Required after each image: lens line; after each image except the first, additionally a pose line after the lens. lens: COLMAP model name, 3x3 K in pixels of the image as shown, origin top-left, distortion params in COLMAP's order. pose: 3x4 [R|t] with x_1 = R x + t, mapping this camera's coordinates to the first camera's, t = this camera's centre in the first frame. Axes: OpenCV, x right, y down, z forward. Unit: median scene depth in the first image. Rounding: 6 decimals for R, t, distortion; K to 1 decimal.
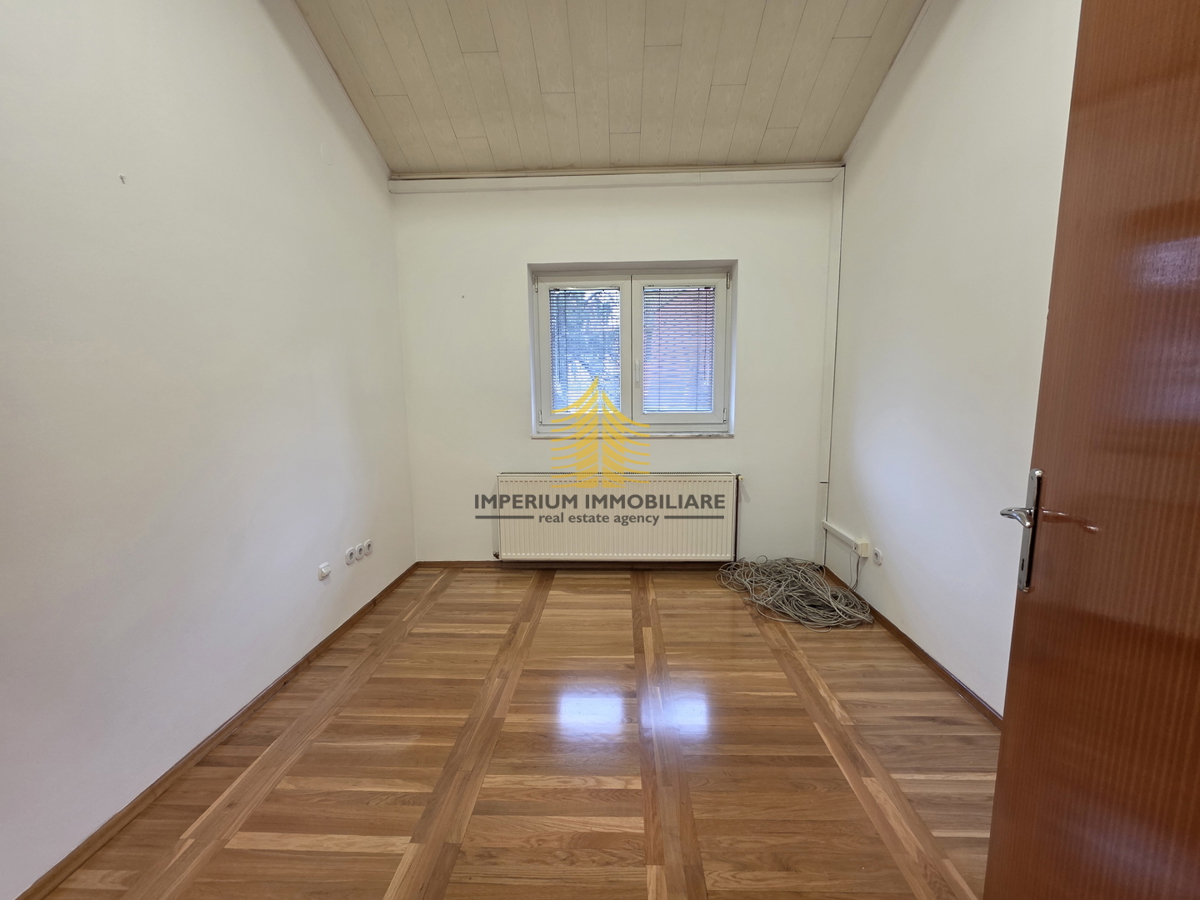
lens RADIAL K [[473.5, 0, 601.8], [0, 473.5, 451.5], [0, 0, 1]] dist [0.000616, 0.000074]
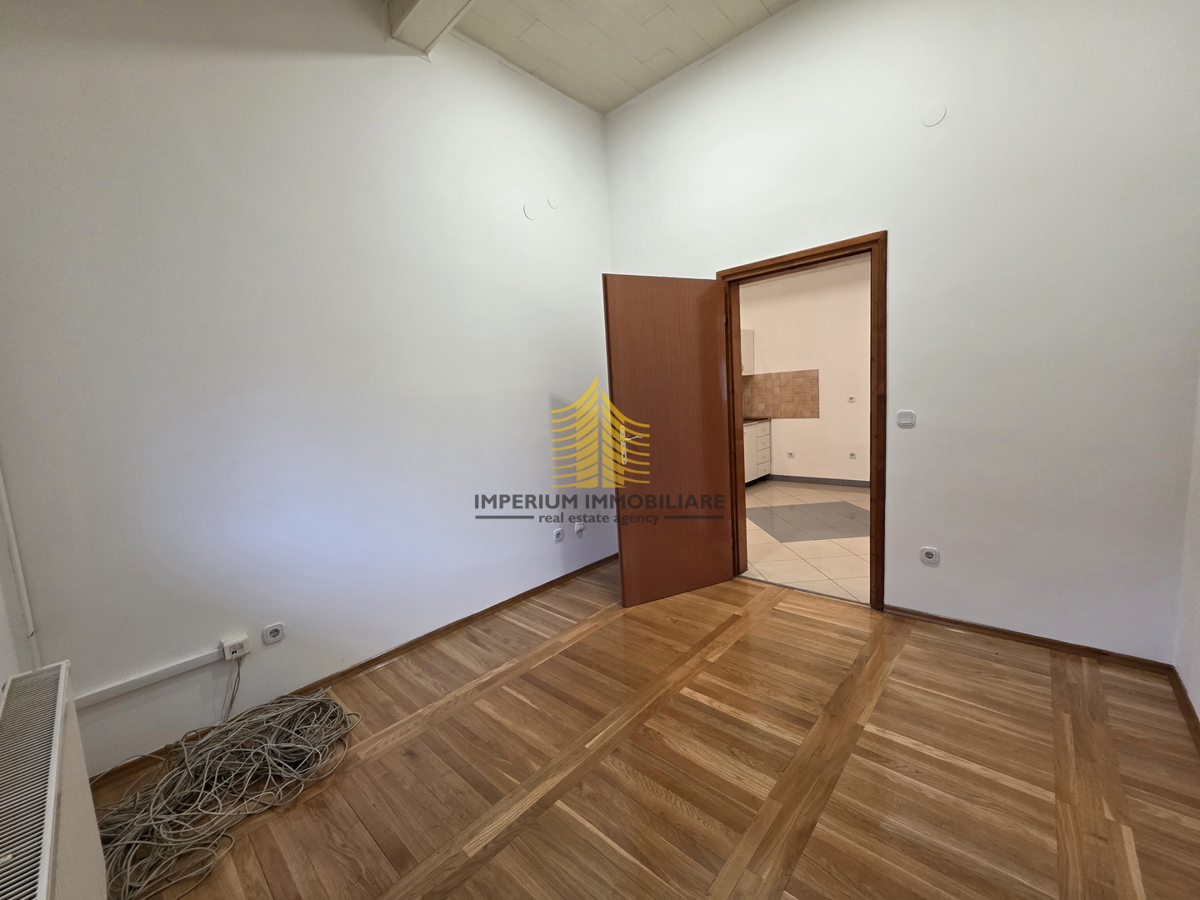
lens RADIAL K [[473.5, 0, 601.8], [0, 473.5, 451.5], [0, 0, 1]] dist [0.000616, 0.000074]
pose [[-0.766516, -0.014061, 0.642072, -0.582840], [0.147754, 0.969081, 0.197613, -0.252693], [-0.624998, 0.246342, -0.740738, 1.920936]]
